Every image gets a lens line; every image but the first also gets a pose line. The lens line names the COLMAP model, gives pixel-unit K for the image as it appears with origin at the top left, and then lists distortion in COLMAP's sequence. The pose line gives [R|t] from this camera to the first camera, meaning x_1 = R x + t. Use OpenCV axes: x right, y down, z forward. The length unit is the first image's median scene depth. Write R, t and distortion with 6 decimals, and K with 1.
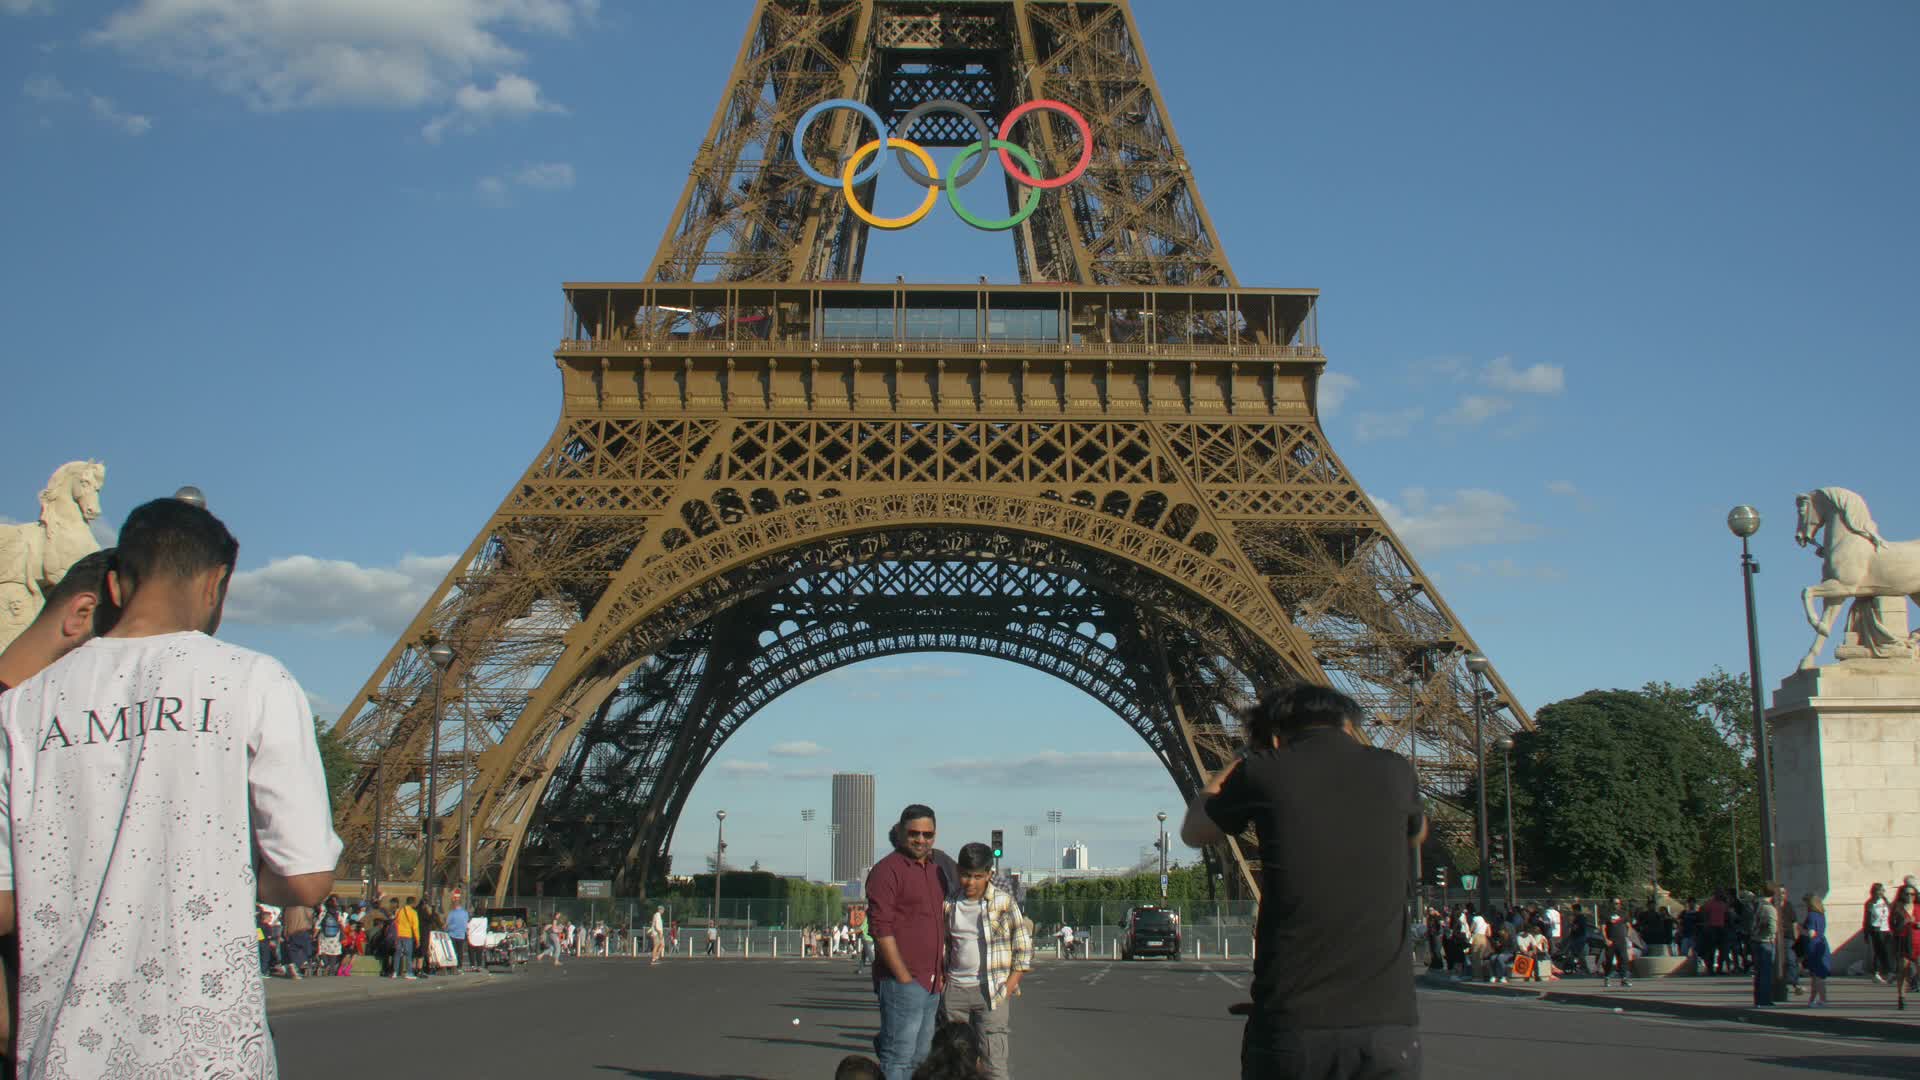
lens RADIAL K [[1910.5, 0, 960.0], [0, 1910.5, 540.0], [0, 0, 1]] dist [-0.173684, 0.111863]
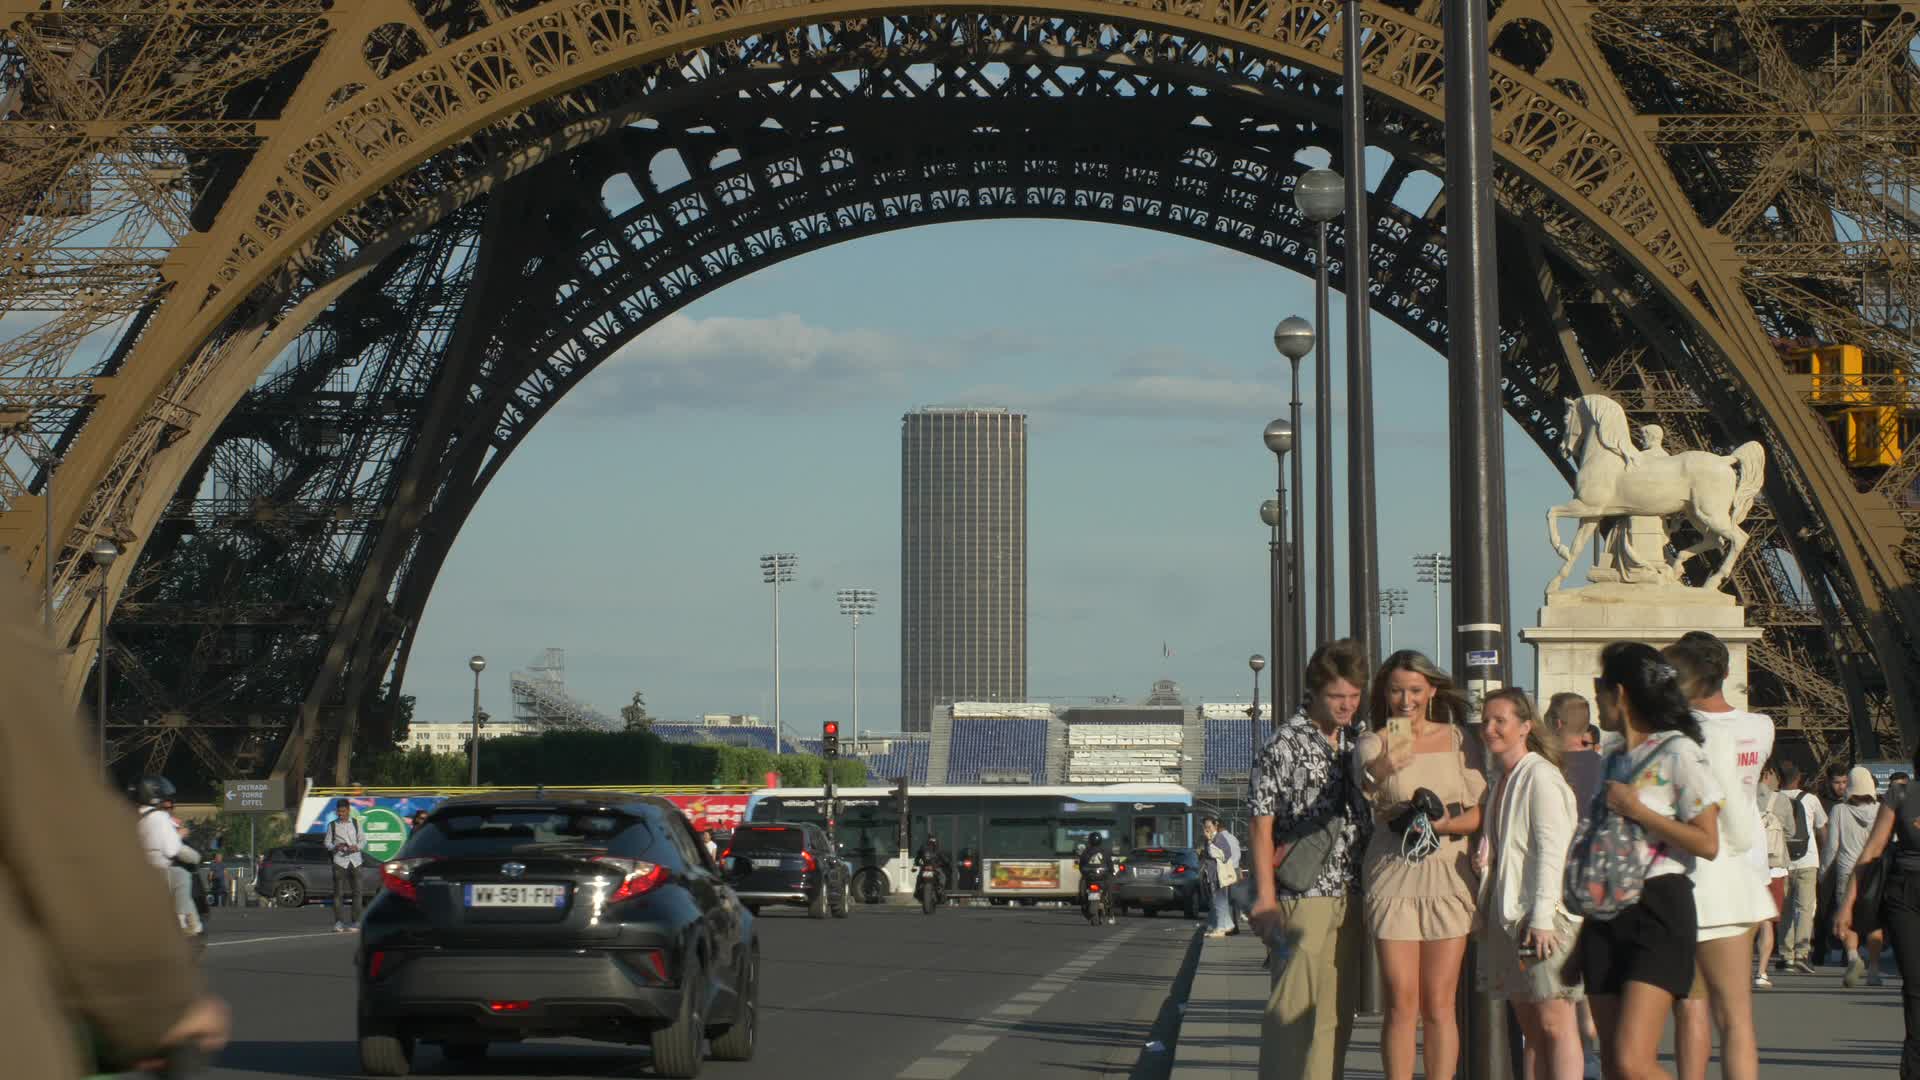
lens RADIAL K [[5871.4, 0, 960.0], [0, 5871.4, 540.0], [0, 0, 1]] dist [0.018479, 1.622701]
pose [[0.998261, -0.005536, -0.058693, 0.072294], [0.014024, 0.989302, 0.145206, -0.086300], [0.057261, -0.145776, 0.987659, -0.430104]]
